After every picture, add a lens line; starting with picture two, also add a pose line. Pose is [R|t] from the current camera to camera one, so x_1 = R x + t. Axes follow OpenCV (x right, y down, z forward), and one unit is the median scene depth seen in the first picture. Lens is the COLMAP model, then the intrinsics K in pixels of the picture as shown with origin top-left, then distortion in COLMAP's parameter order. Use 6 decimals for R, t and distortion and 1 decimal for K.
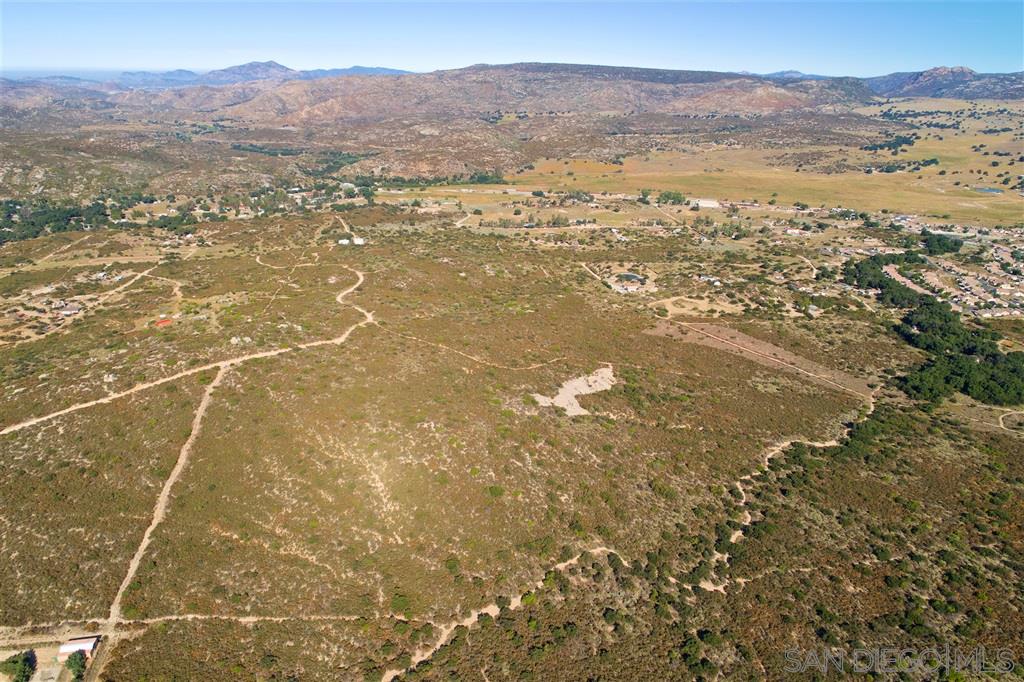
lens RADIAL K [[692.4, 0, 512.0], [0, 692.4, 341.0], [0, 0, 1]] dist [-0.004161, 0.008306]
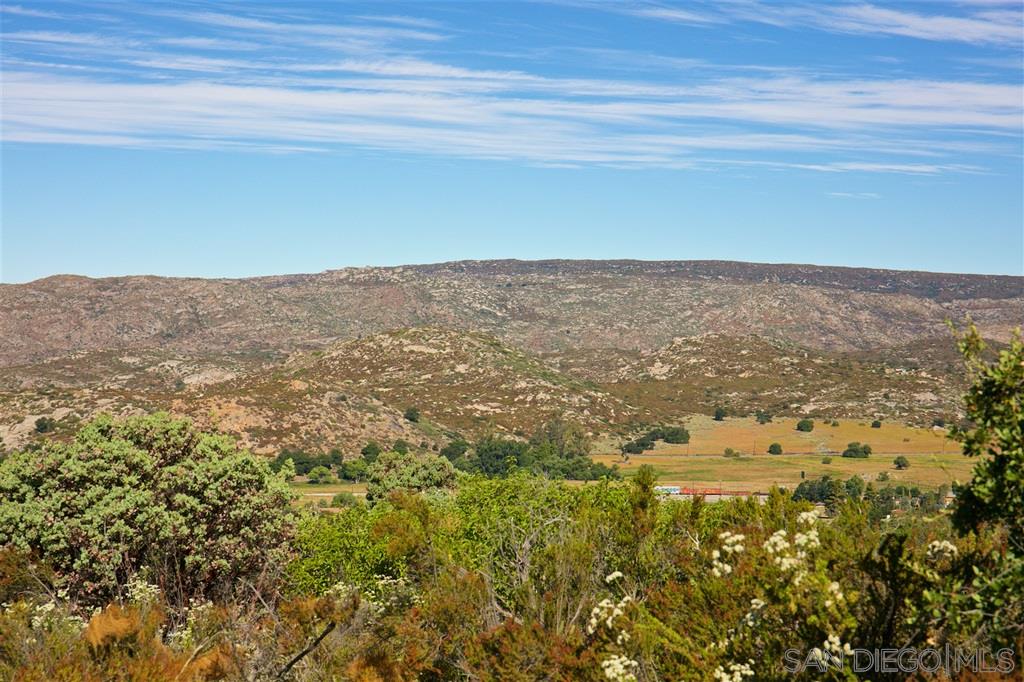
lens RADIAL K [[1943.8, 0, 512.0], [0, 1943.8, 341.0], [0, 0, 1]] dist [0.093685, 0.452844]
pose [[0.998245, -0.001133, 0.059206, -0.185008], [0.022585, 0.931527, -0.362970, -0.106345], [-0.054741, 0.363670, 0.929918, 1.000668]]
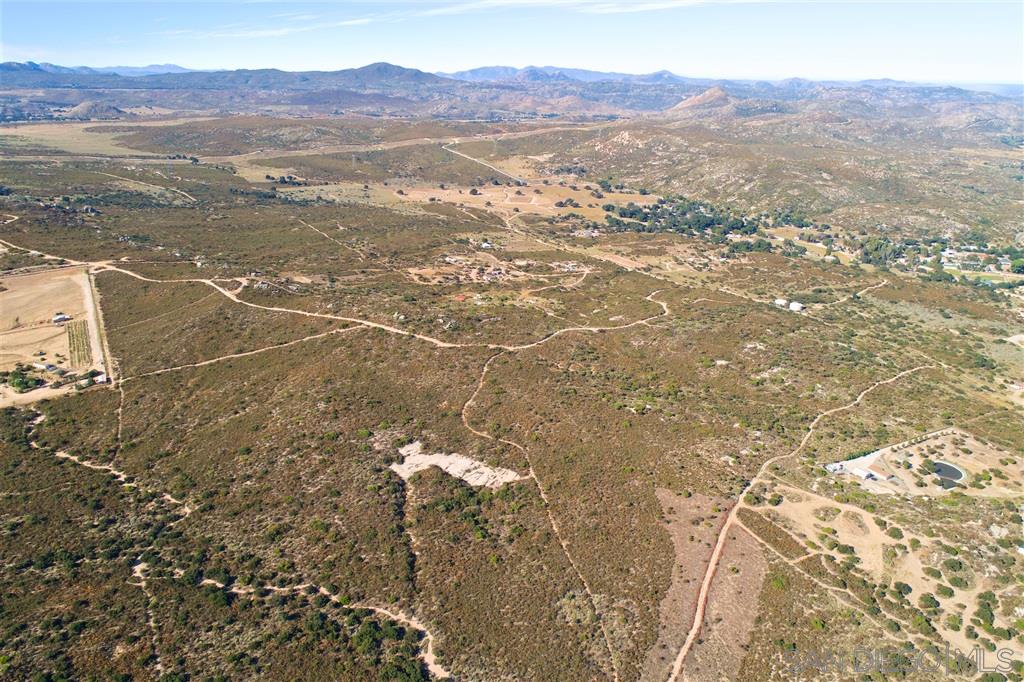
lens RADIAL K [[692.4, 0, 512.0], [0, 692.4, 341.0], [0, 0, 1]] dist [-0.004161, 0.008306]
pose [[0.339879, 0.339143, -0.877191, 0.611687], [-0.353161, 0.910481, 0.215177, -0.220392], [0.871642, 0.236656, 0.429226, 0.392453]]
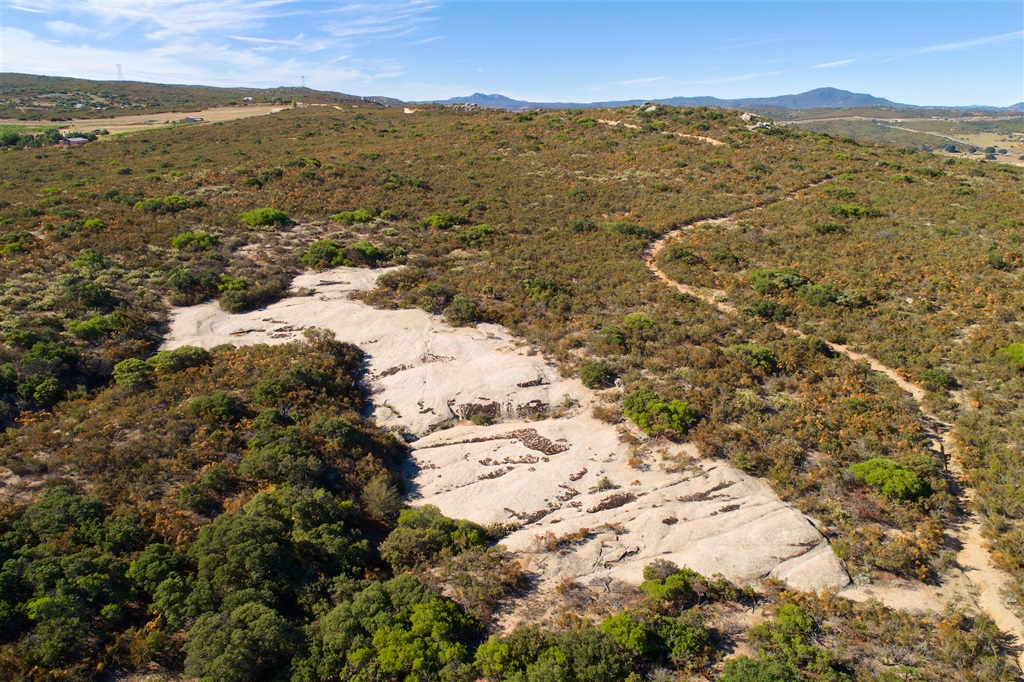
lens RADIAL K [[692.4, 0, 512.0], [0, 692.4, 341.0], [0, 0, 1]] dist [-0.004161, 0.008306]
pose [[-0.234779, 0.296129, -0.925844, 0.159855], [-0.369918, 0.853582, 0.366821, -0.003375], [0.898910, 0.428608, -0.090860, 0.670265]]
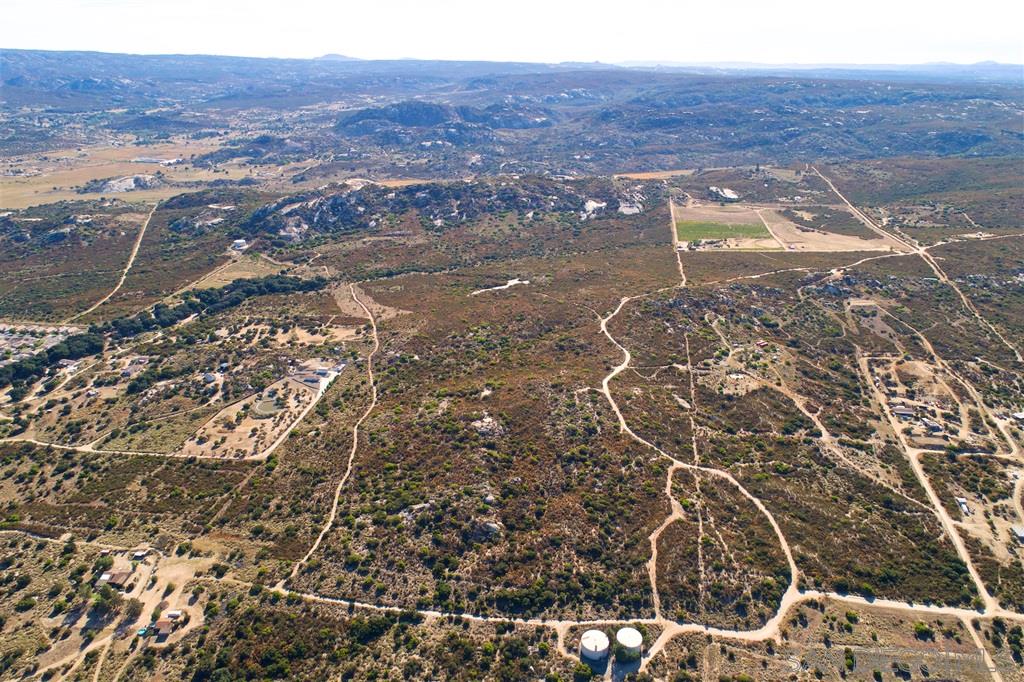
lens RADIAL K [[692.4, 0, 512.0], [0, 692.4, 341.0], [0, 0, 1]] dist [-0.004161, 0.008306]
pose [[-0.936813, -0.155242, 0.313500, -0.363322], [0.103837, 0.732365, 0.672948, -0.723428], [-0.334066, 0.662979, -0.669969, 1.544966]]
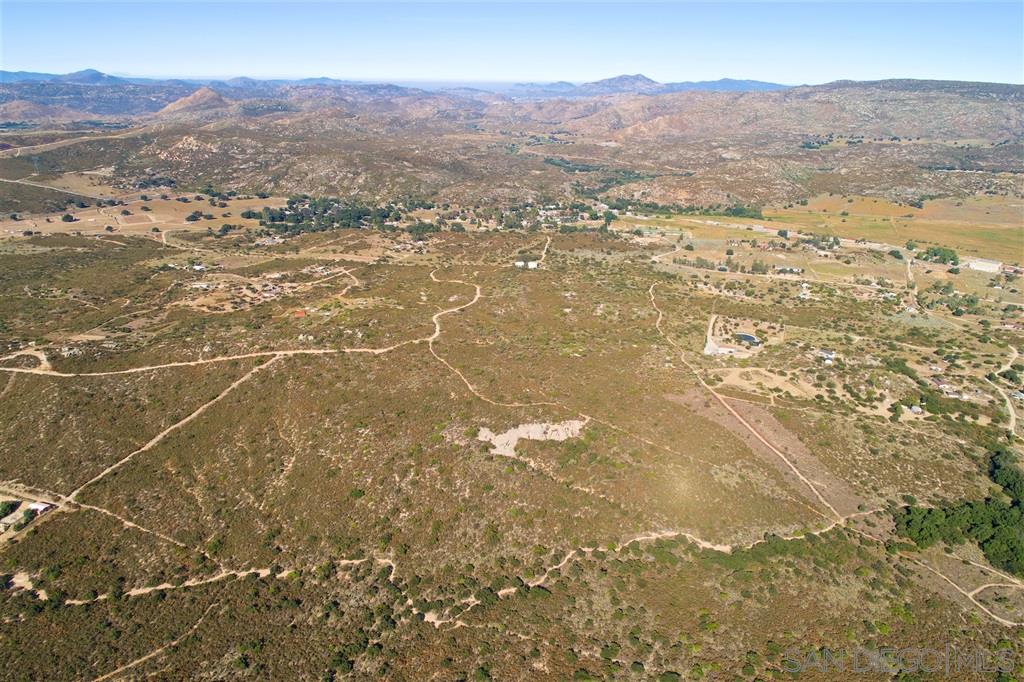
lens RADIAL K [[692.4, 0, 512.0], [0, 692.4, 341.0], [0, 0, 1]] dist [-0.004161, 0.008306]
pose [[0.879760, 0.170604, -0.443754, 0.345909], [-0.176764, 0.983860, 0.027810, -0.064834], [0.441336, 0.053974, 0.895717, -0.001417]]
